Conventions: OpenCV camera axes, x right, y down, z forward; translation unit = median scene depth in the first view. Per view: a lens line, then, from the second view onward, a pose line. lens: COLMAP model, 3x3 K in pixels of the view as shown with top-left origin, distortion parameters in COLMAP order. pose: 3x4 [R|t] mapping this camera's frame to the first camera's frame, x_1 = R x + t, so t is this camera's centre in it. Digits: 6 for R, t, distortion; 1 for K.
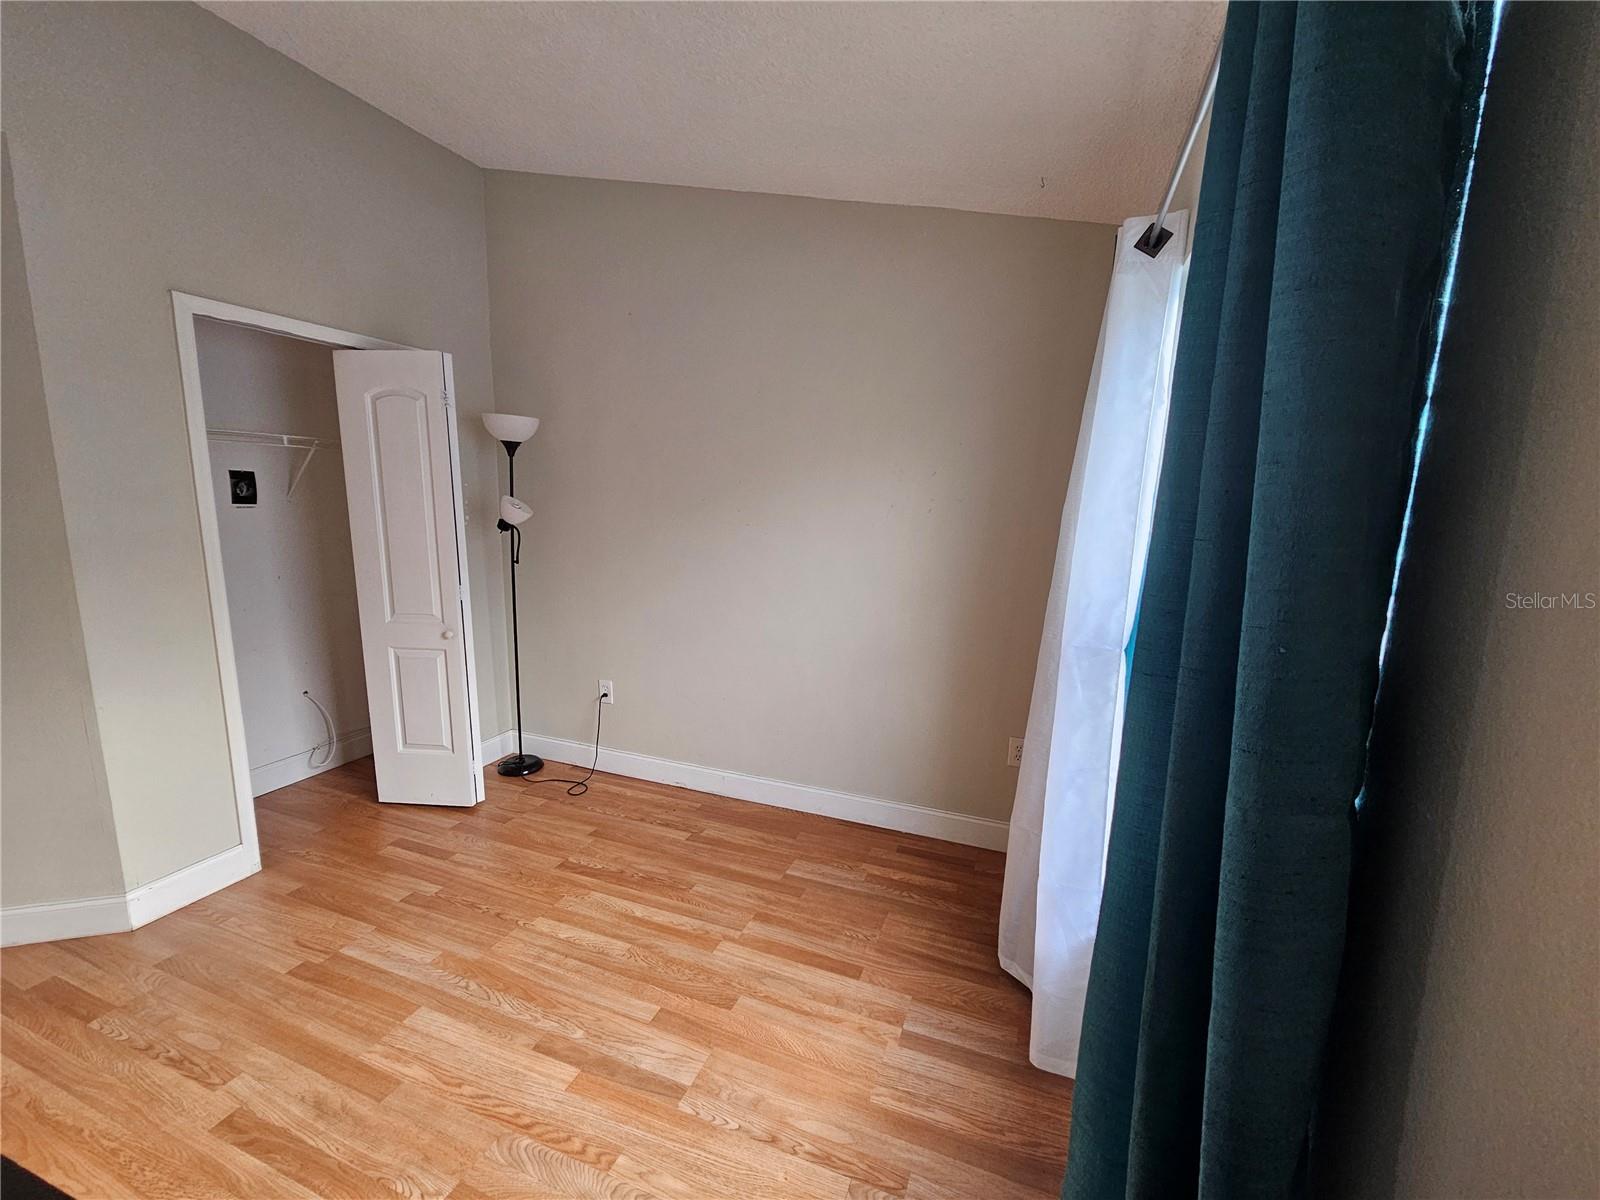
lens RADIAL K [[654.1, 0, 793.8], [0, 654.1, 608.3], [0, 0, 1]] dist [-0.000366, 0.000775]
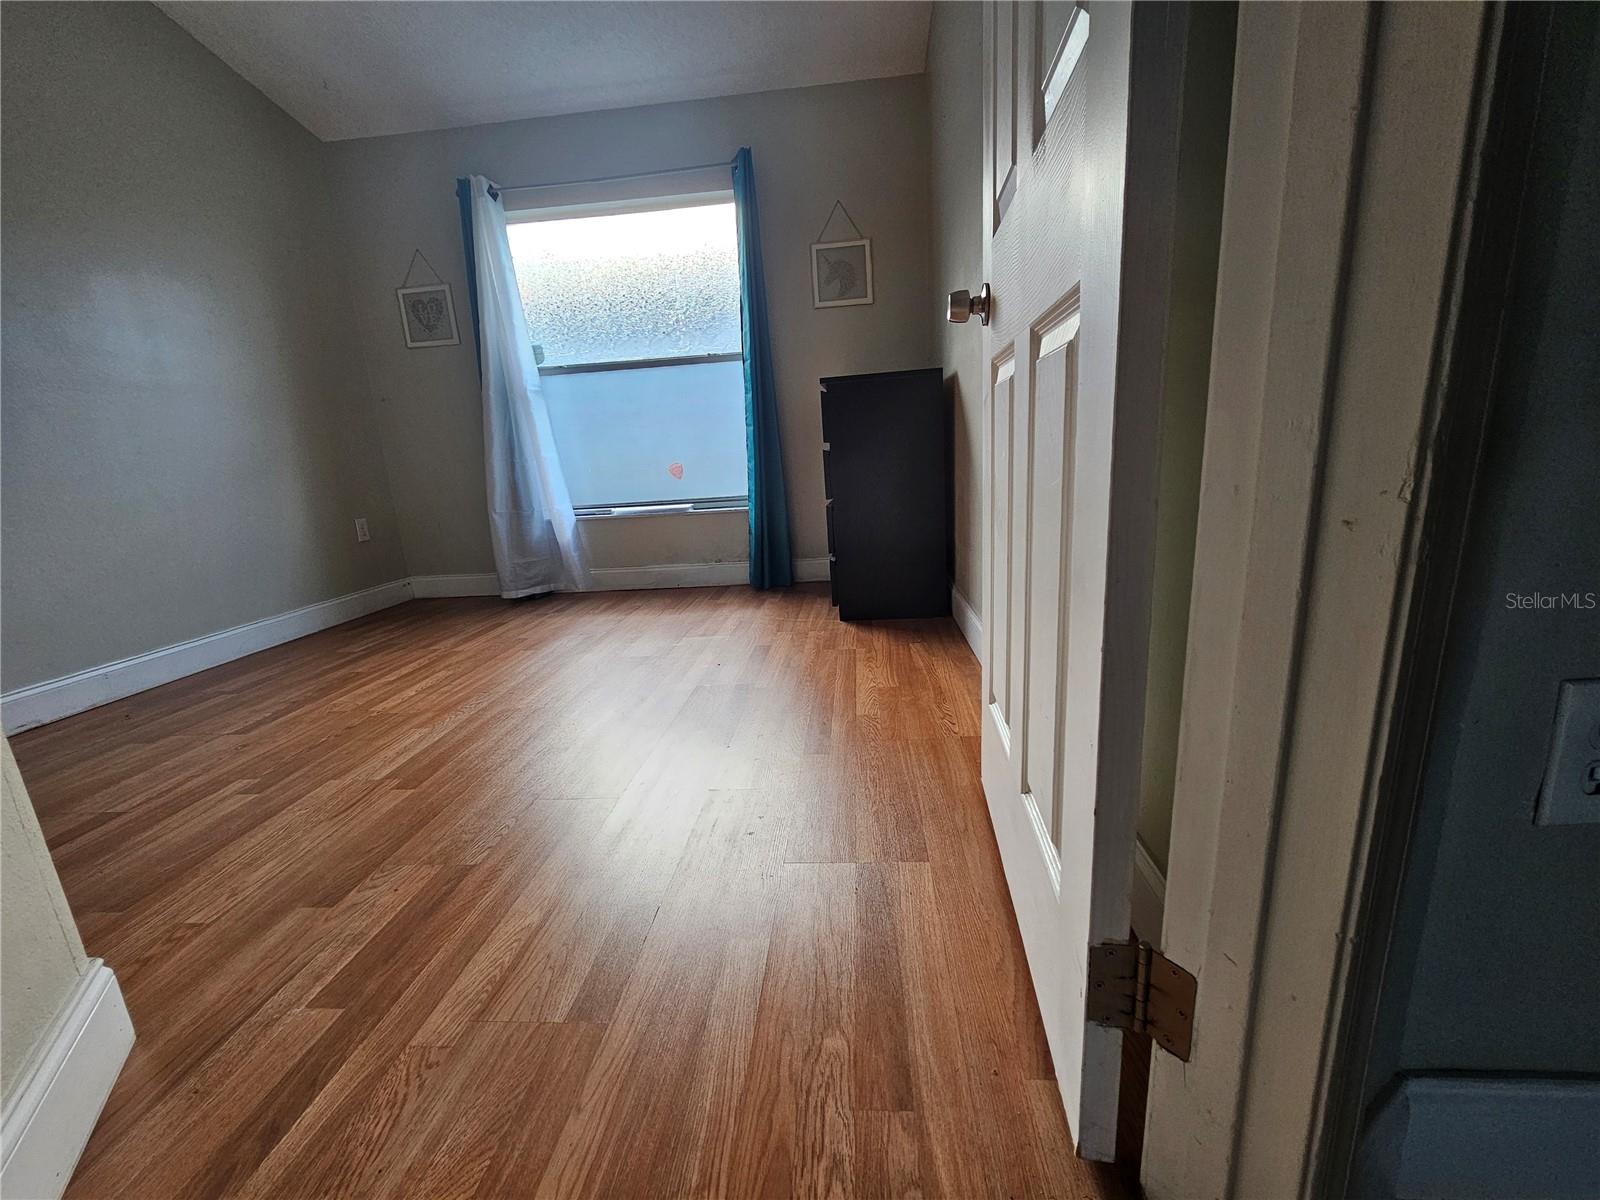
lens RADIAL K [[654.1, 0, 806.3], [0, 654.1, 599.0], [0, 0, 1]] dist [-0.000366, 0.000775]
pose [[-0.283377, -0.220266, 0.933370, -1.425848], [0.209135, 0.935648, 0.284299, 0.200973], [-0.935927, 0.275764, -0.219076, 0.605188]]
